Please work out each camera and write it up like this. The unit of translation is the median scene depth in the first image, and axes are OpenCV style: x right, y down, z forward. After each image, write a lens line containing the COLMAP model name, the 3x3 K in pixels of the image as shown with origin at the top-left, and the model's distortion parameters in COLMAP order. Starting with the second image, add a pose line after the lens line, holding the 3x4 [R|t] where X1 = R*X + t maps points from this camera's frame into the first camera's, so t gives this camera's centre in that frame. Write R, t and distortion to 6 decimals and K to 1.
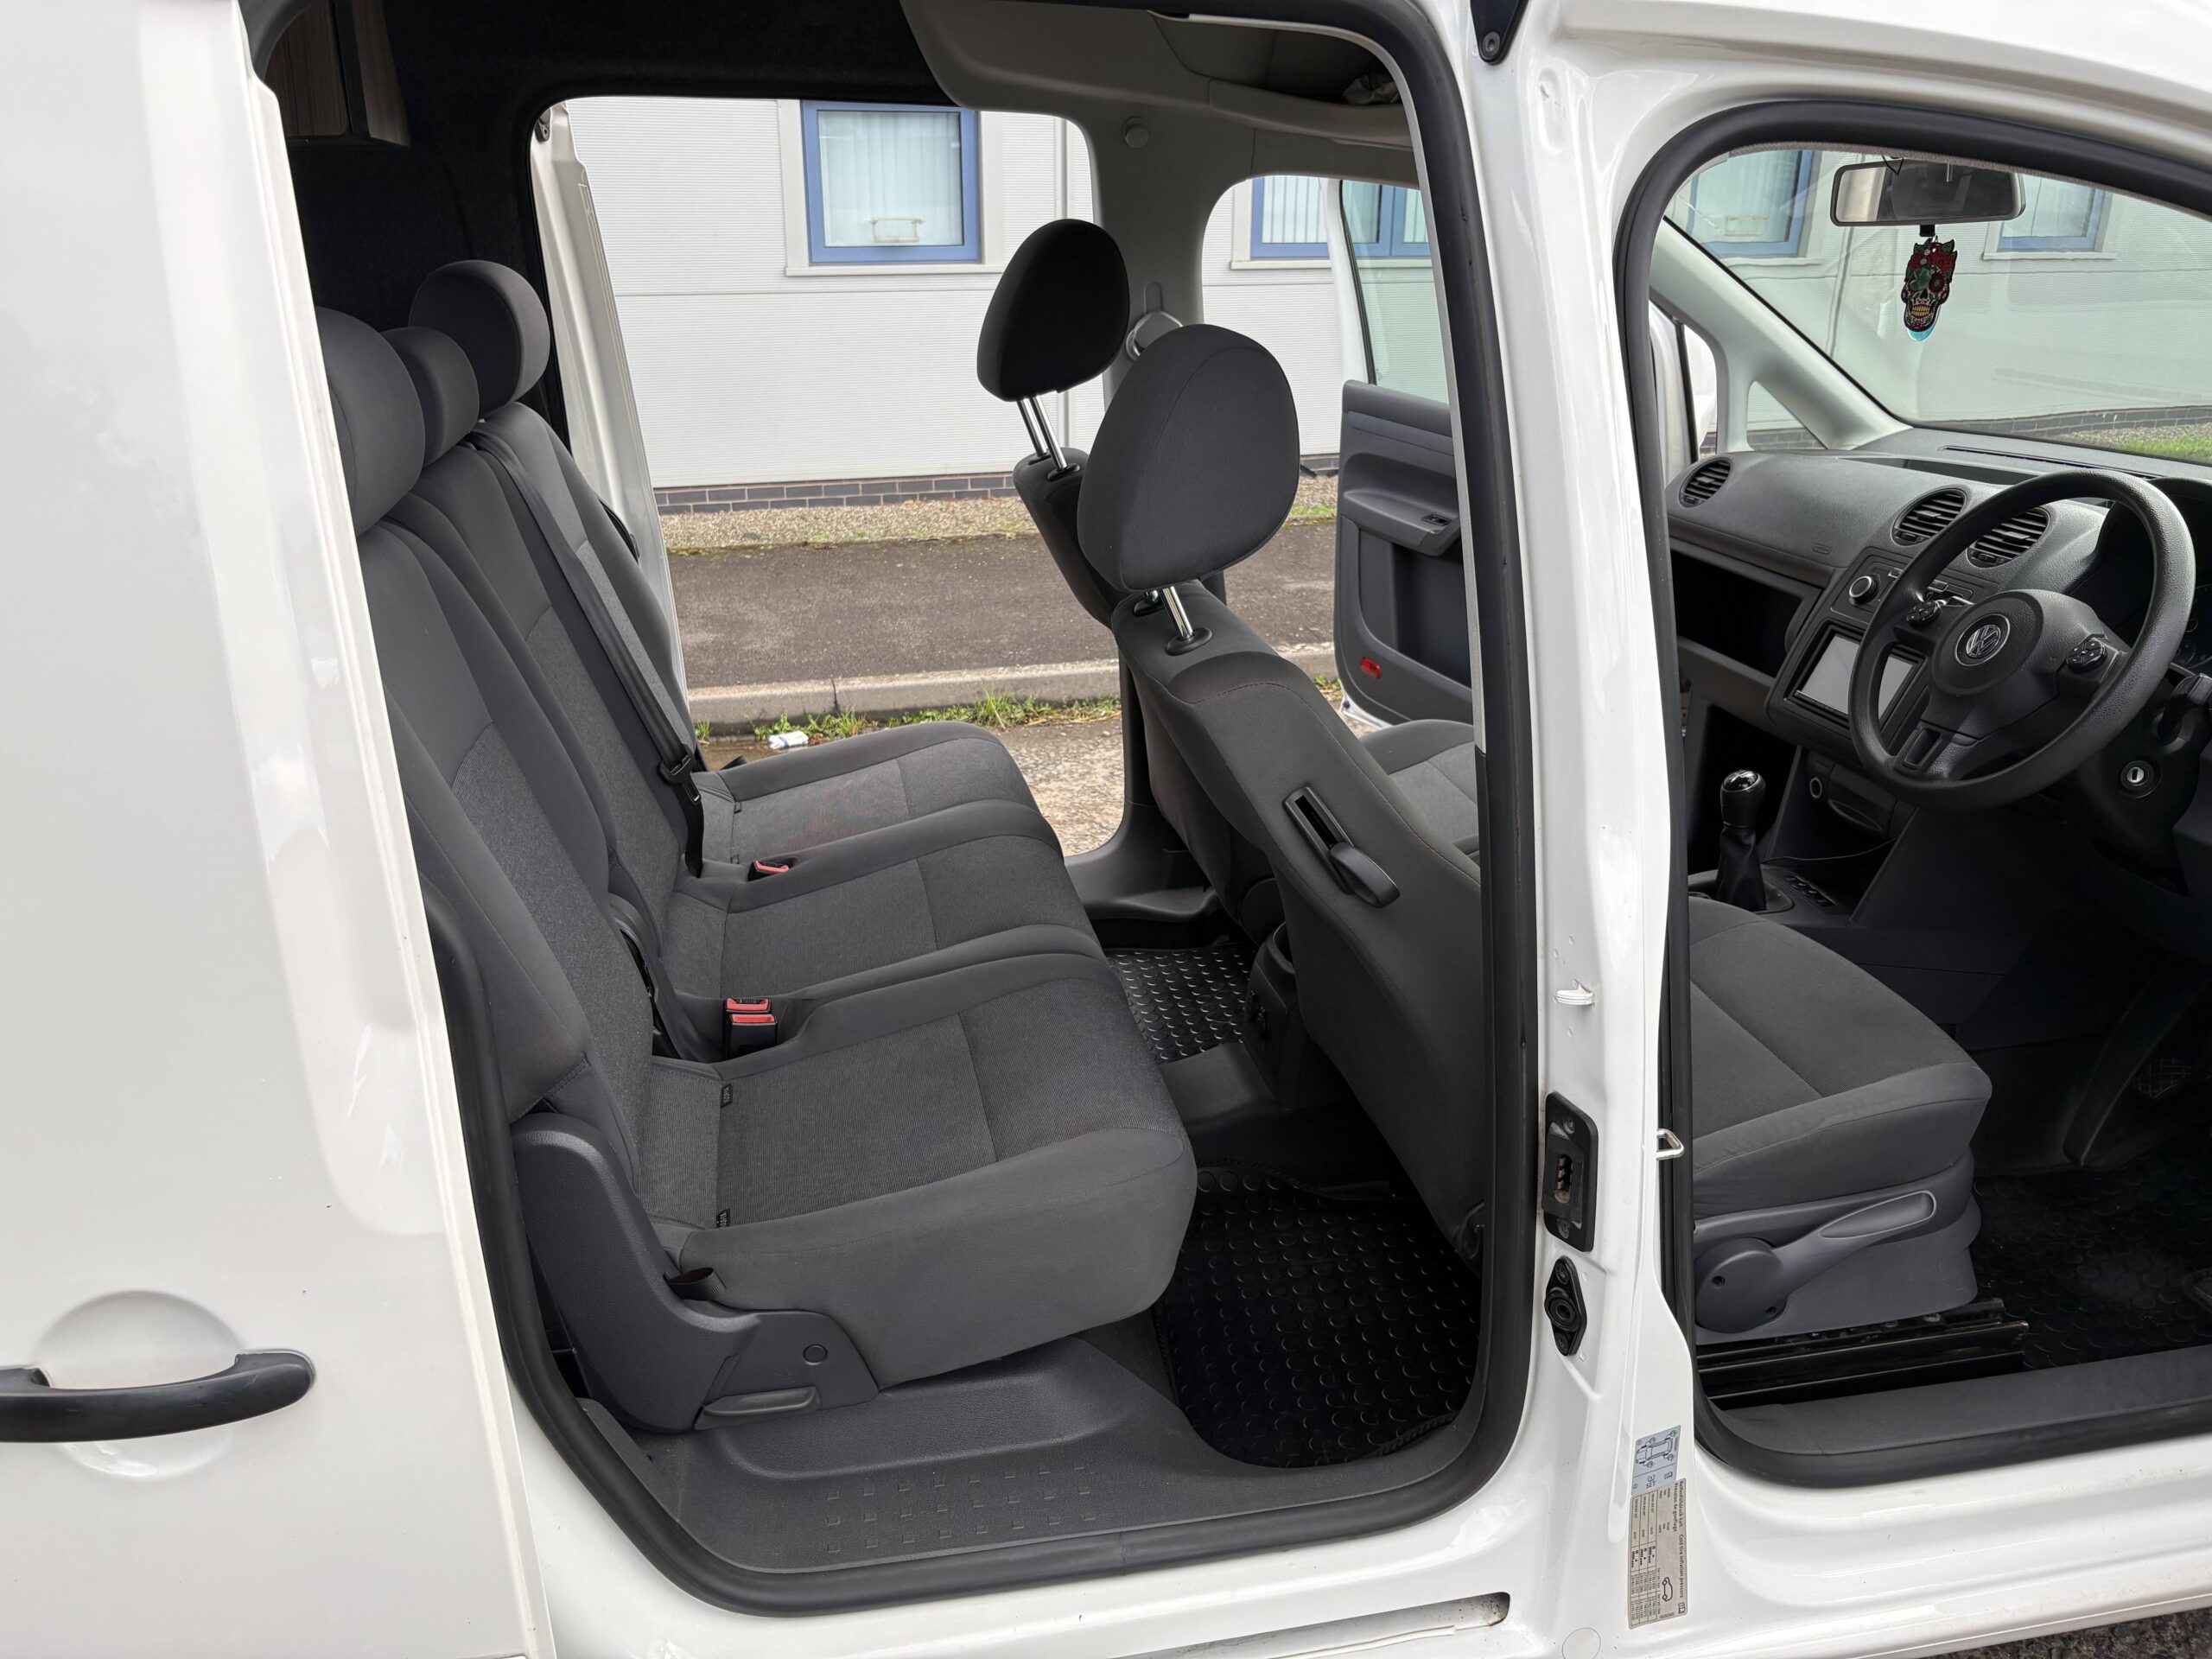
lens RADIAL K [[1680.8, 0, 1101.2], [0, 1680.8, 821.1], [0, 0, 1]] dist [0.002776, 0.001128]
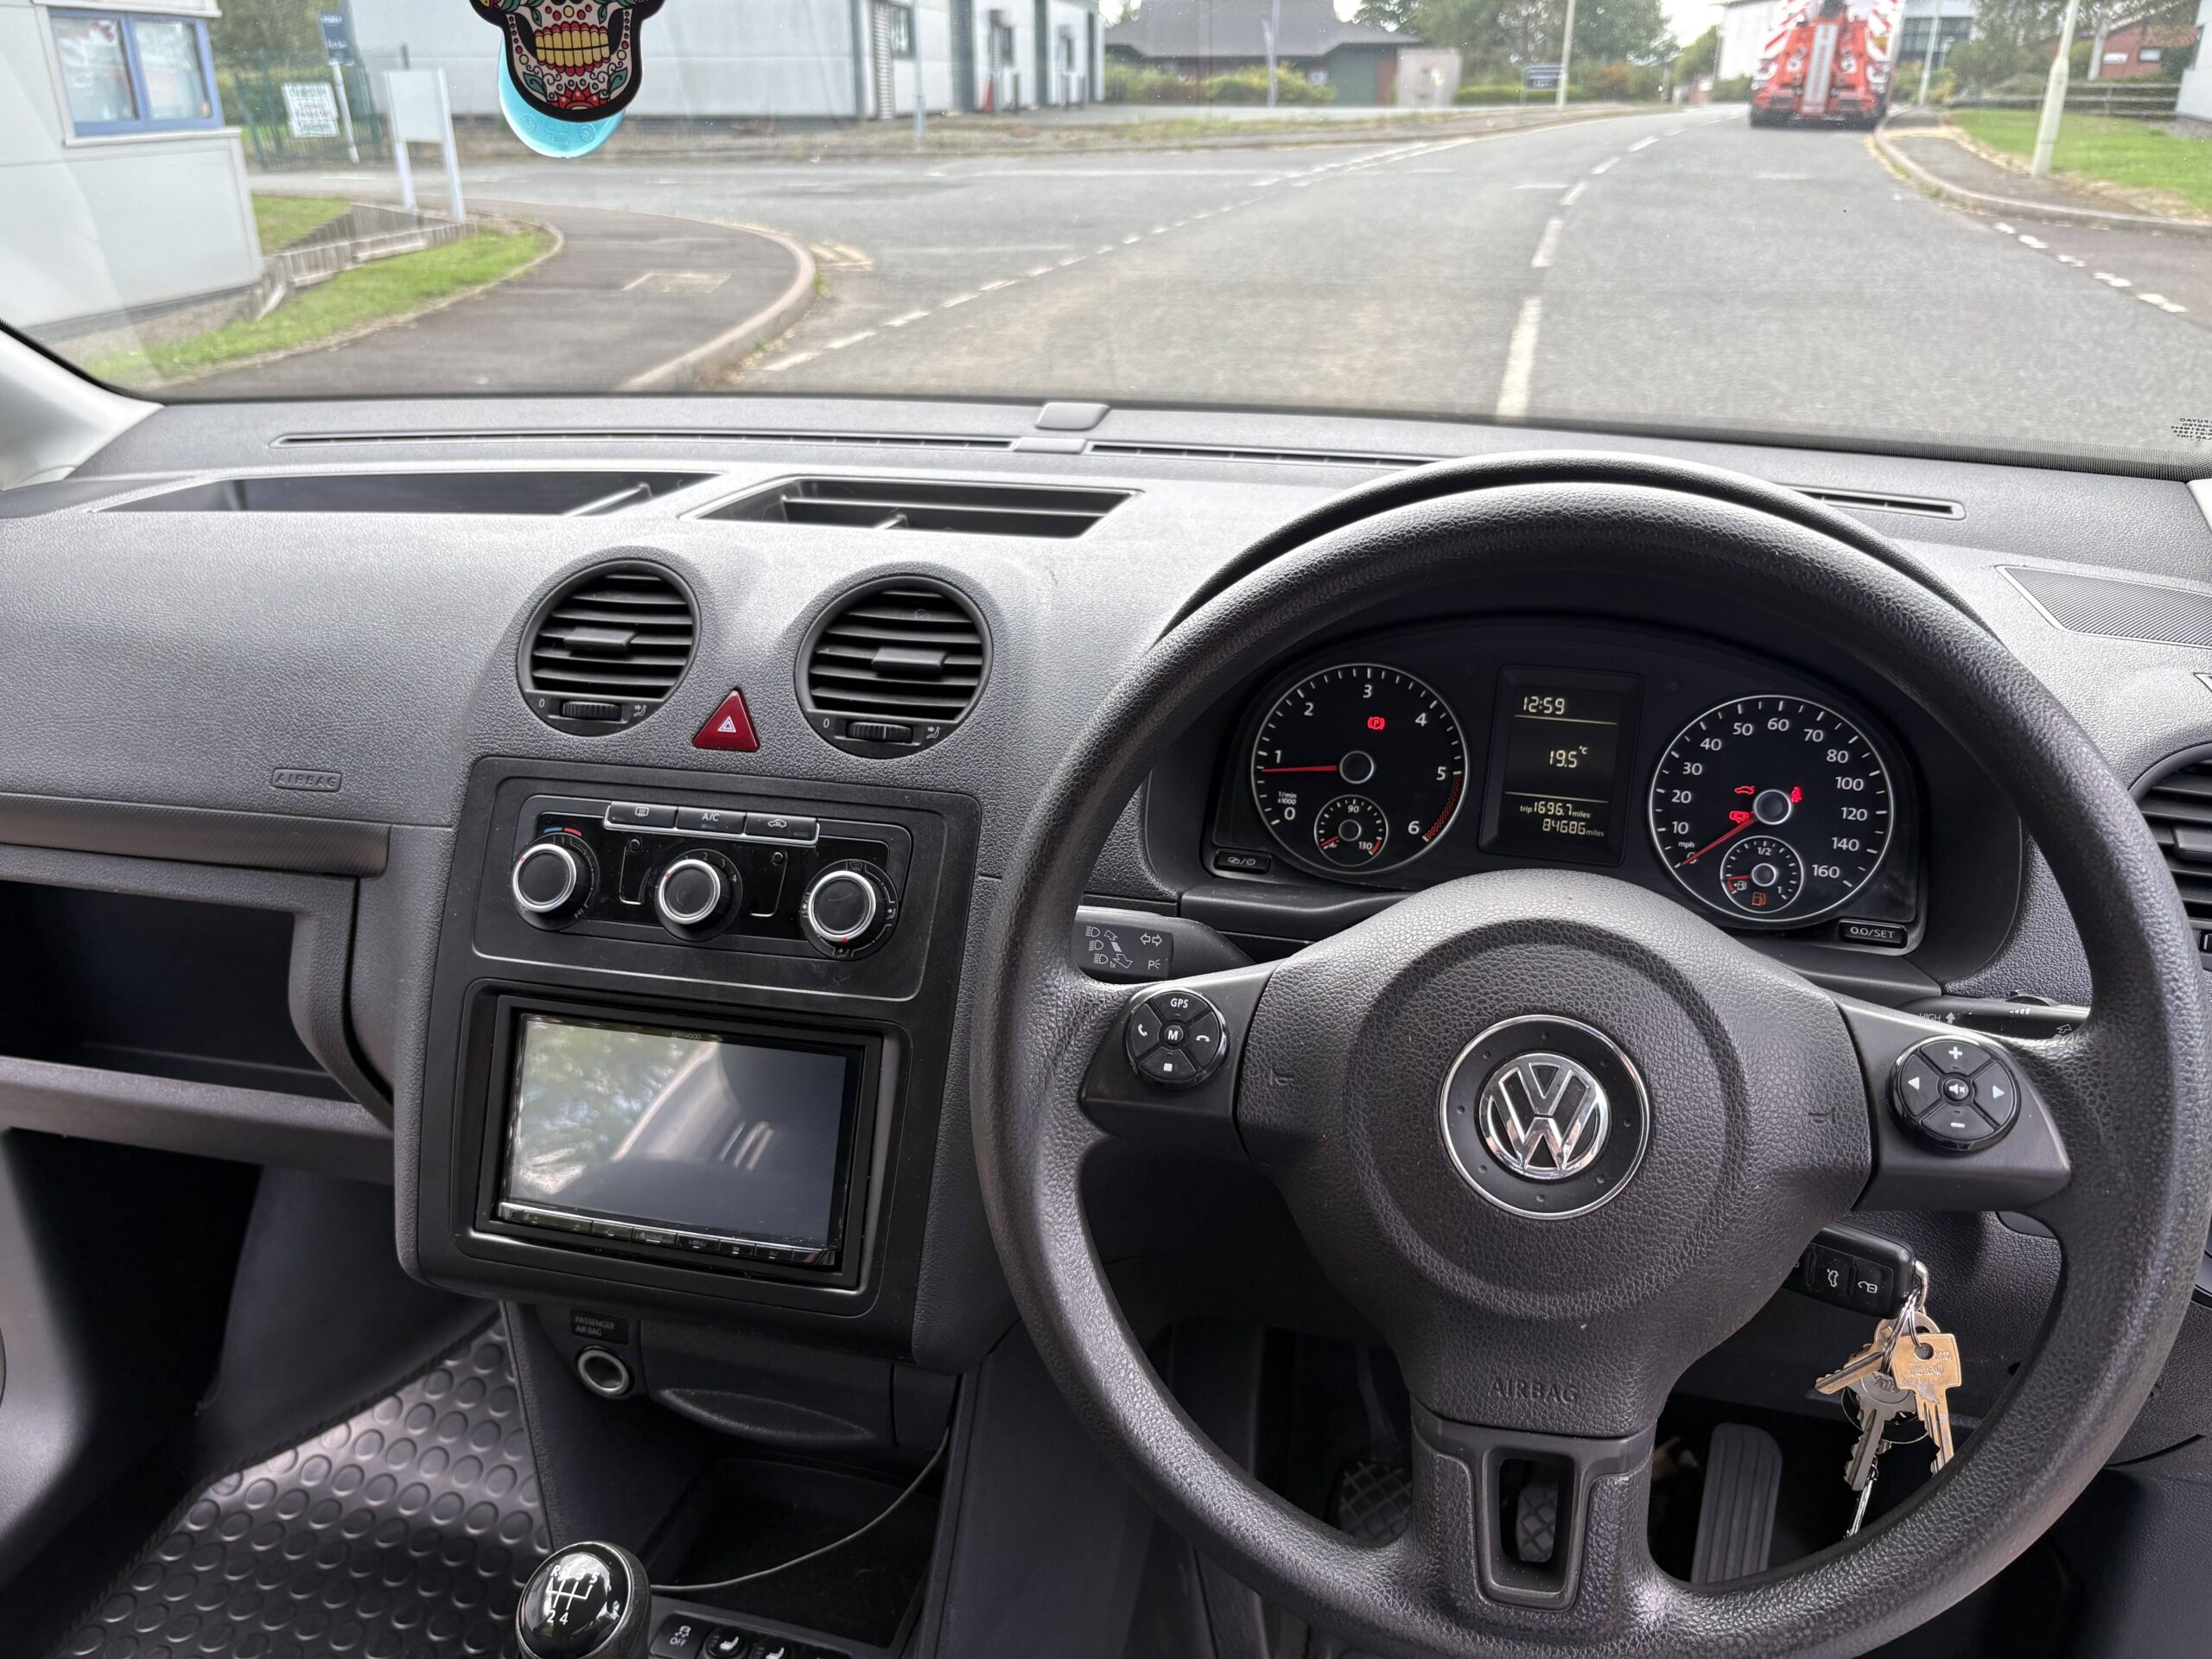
lens RADIAL K [[1680.8, 0, 1101.2], [0, 1680.8, 821.1], [0, 0, 1]] dist [0.002776, 0.001128]
pose [[0.425085, -0.360022, 0.830474, 0.213612], [0.319391, 0.918139, 0.234543, -0.200739], [-0.846931, 0.165545, 0.505275, 0.731441]]
